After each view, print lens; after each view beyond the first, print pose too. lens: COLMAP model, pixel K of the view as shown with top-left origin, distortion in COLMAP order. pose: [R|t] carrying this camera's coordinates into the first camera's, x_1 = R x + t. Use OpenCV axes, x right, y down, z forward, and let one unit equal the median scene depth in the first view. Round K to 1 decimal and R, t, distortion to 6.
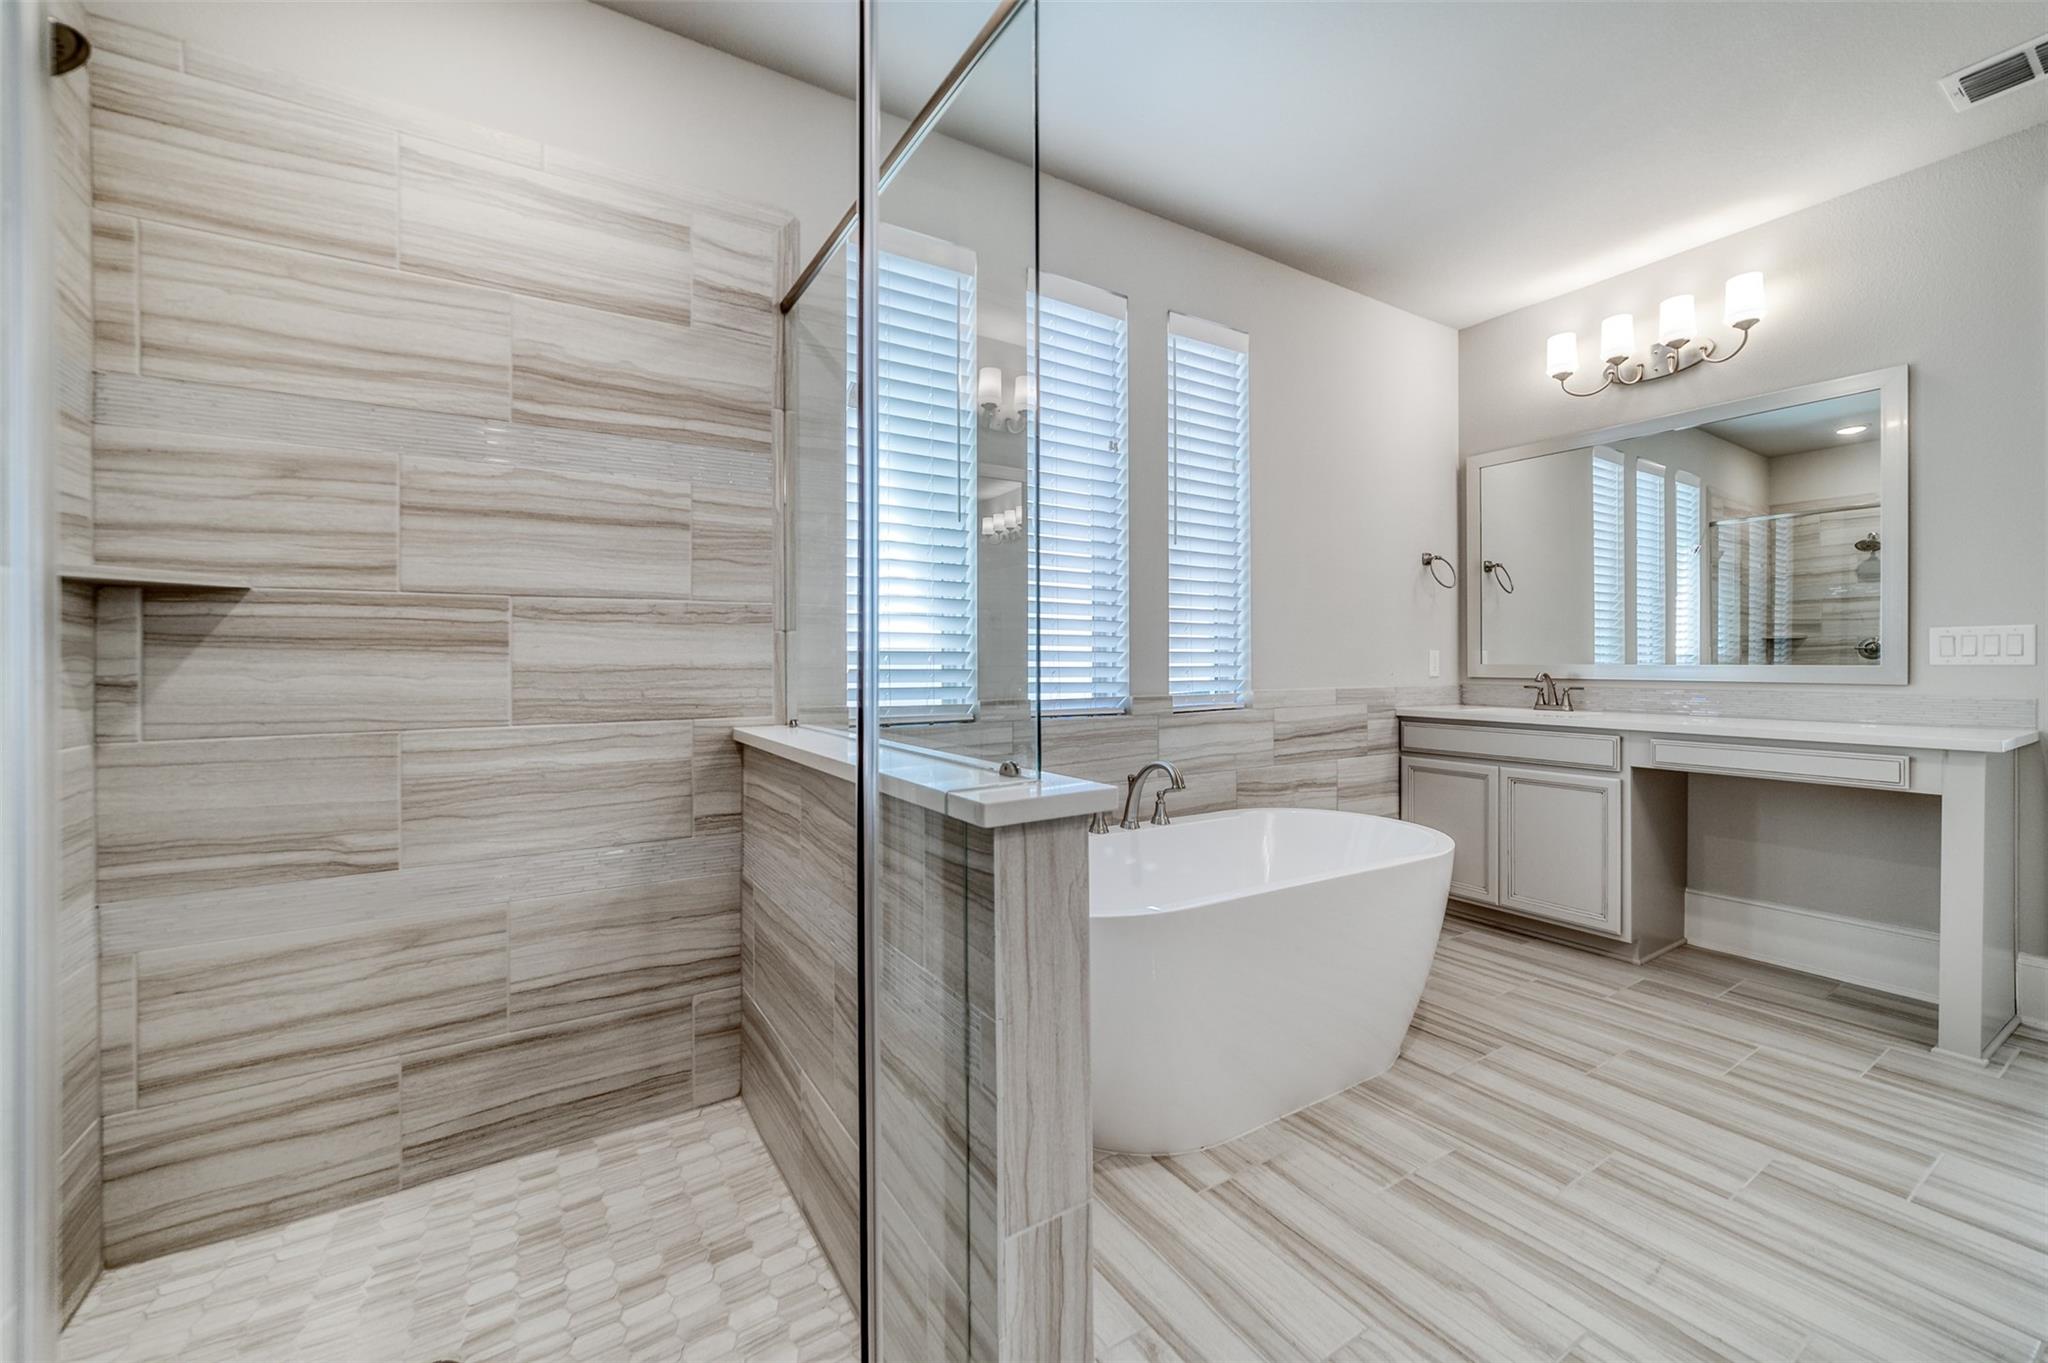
lens RADIAL K [[817.9, 0, 1028.3], [0, 817.9, 665.7], [0, 0, 1]] dist [-0.007012, 0.001455]
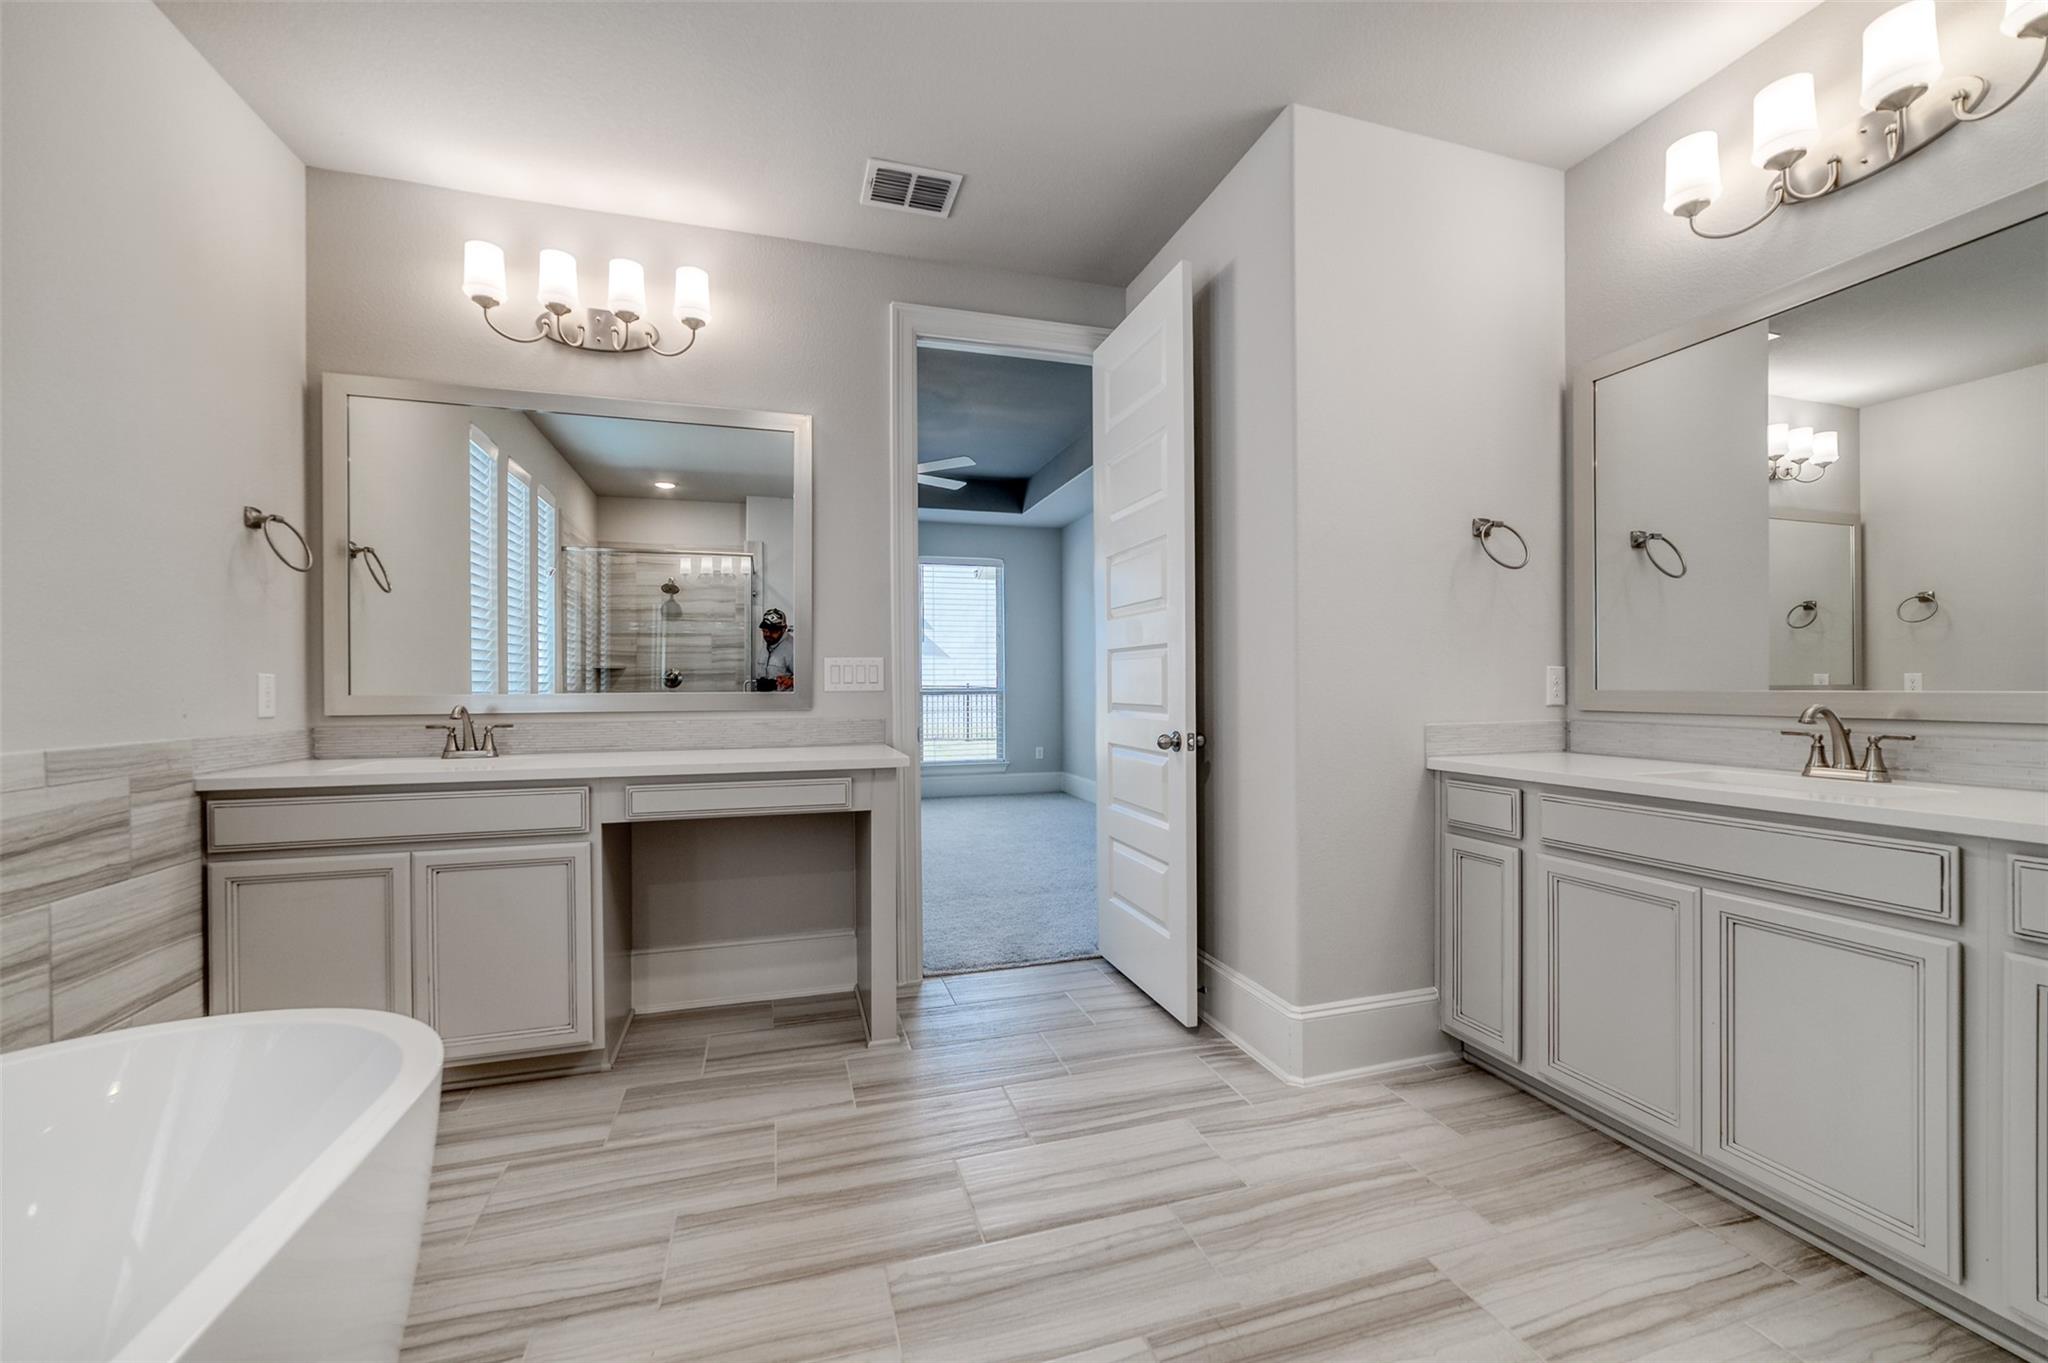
lens RADIAL K [[817.9, 0, 1032.2], [0, 817.9, 687.5], [0, 0, 1]] dist [-0.007012, 0.001455]
pose [[0.263696, -0.003032, 0.964601, 0.080677], [0.011466, 0.999934, 0.000008, -0.002881], [-0.964538, 0.011058, 0.263713, 0.349133]]
